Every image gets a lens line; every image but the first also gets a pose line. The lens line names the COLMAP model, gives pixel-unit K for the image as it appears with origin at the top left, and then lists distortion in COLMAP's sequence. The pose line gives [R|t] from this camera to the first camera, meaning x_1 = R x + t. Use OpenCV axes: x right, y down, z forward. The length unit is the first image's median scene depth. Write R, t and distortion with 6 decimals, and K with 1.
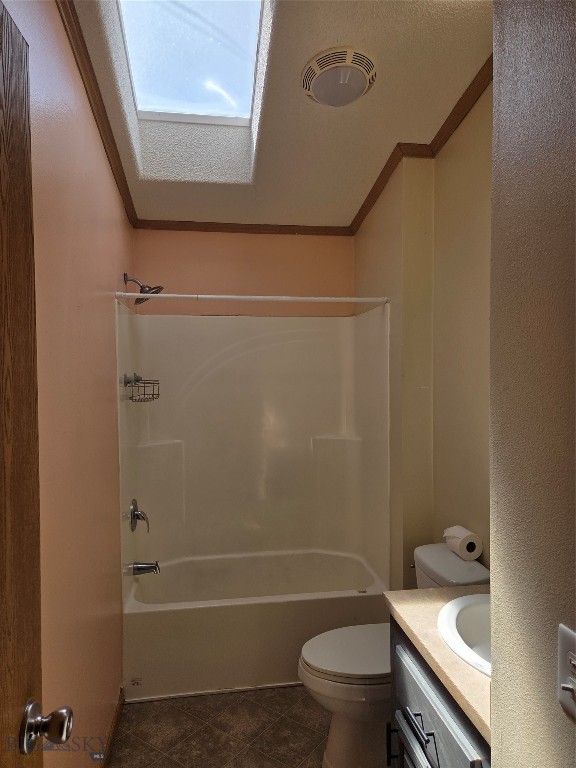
lens RADIAL K [[503.6, 0, 288.0], [0, 503.6, 384.0], [0, 0, 1]] dist [0.059122, -0.041827]
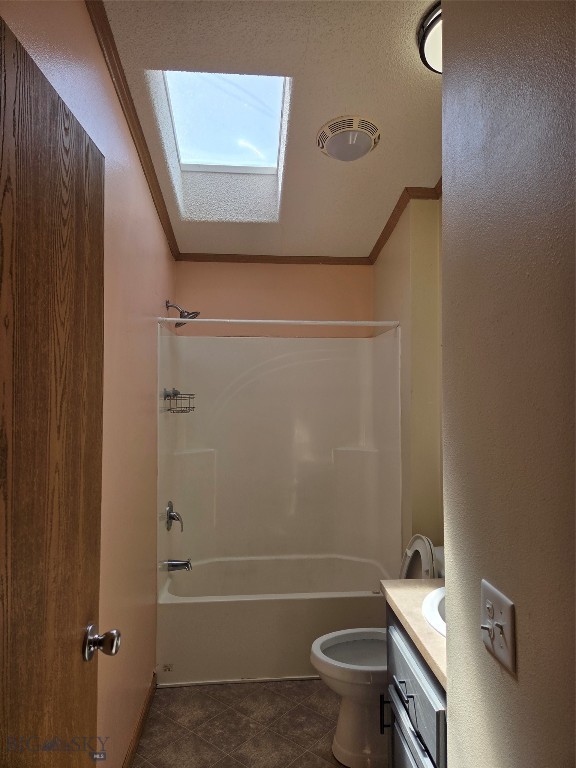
lens RADIAL K [[509.7, 0, 296.3], [0, 509.7, 376.6], [0, 0, 1]] dist [0.077706, -0.043726]
pose [[0.997988, 0.007628, -0.062938, 0.047474], [-0.010650, 0.998799, -0.047825, 0.005607], [0.062497, 0.048399, 0.996871, -0.136284]]
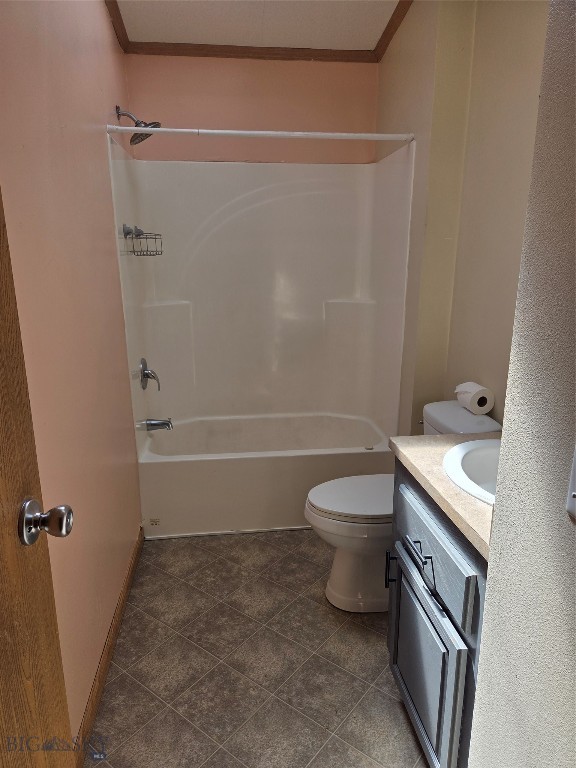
lens RADIAL K [[503.6, 0, 288.0], [0, 503.6, 384.0], [0, 0, 1]] dist [0.059122, -0.041827]
pose [[0.999540, 0.013278, -0.027279, 0.009173], [-0.006928, 0.975276, 0.220883, 0.063064], [0.029537, -0.220592, 0.974919, 0.035379]]
